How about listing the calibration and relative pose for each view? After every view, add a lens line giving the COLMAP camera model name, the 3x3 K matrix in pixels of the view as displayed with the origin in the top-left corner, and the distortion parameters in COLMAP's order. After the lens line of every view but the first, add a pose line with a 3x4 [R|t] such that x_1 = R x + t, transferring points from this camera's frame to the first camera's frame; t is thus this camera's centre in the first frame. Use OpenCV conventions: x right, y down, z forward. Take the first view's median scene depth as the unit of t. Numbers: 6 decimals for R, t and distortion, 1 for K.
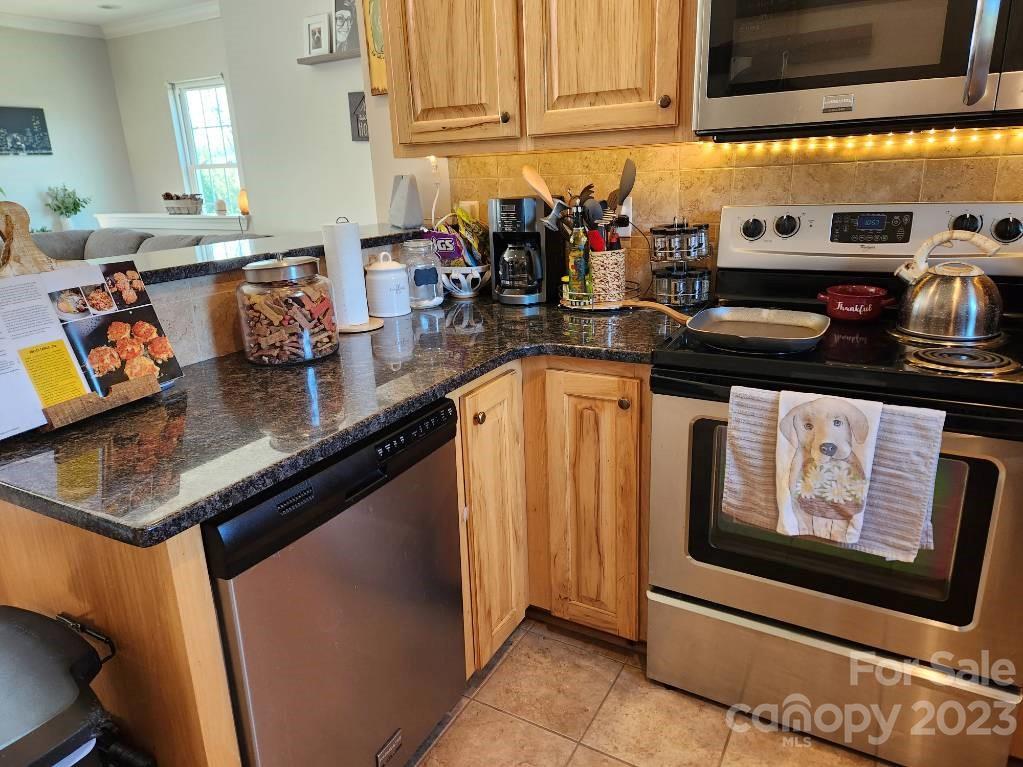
lens RADIAL K [[693.8, 0, 509.2], [0, 693.8, 379.4], [0, 0, 1]] dist [0.087771, -0.077574]
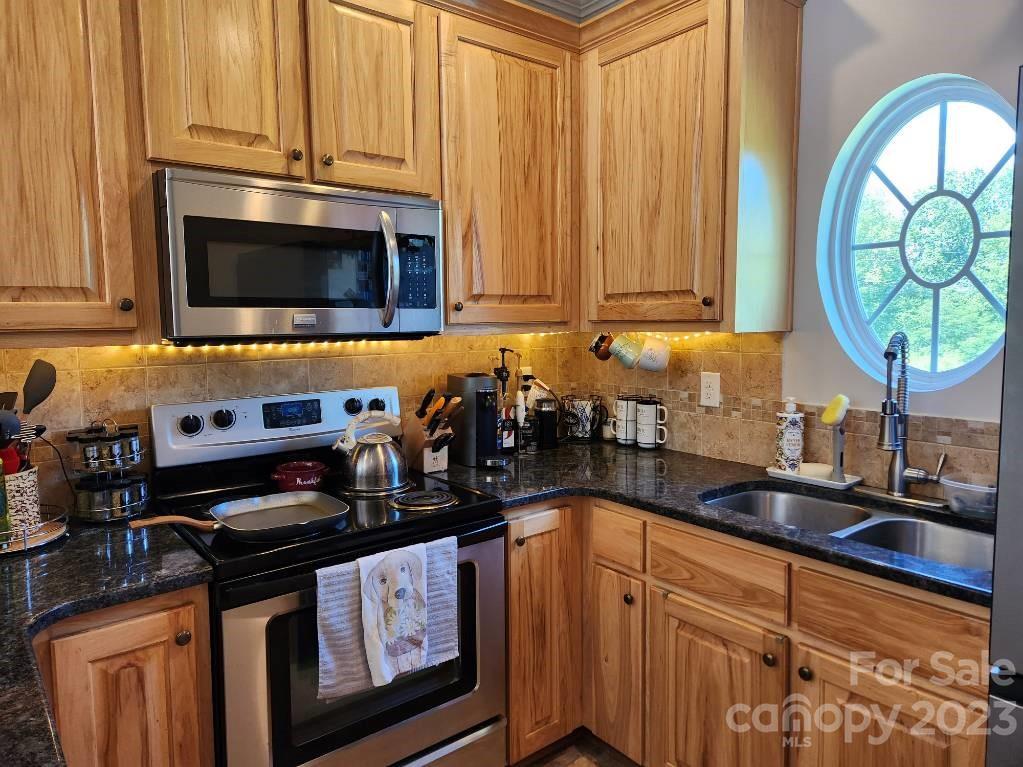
lens RADIAL K [[693.8, 0, 509.2], [0, 693.8, 379.4], [0, 0, 1]] dist [0.087771, -0.077574]
pose [[0.364004, -0.052916, 0.929893, -0.483240], [0.265834, 0.962759, -0.049274, -0.122579], [-0.892655, 0.265133, 0.364515, 0.241168]]
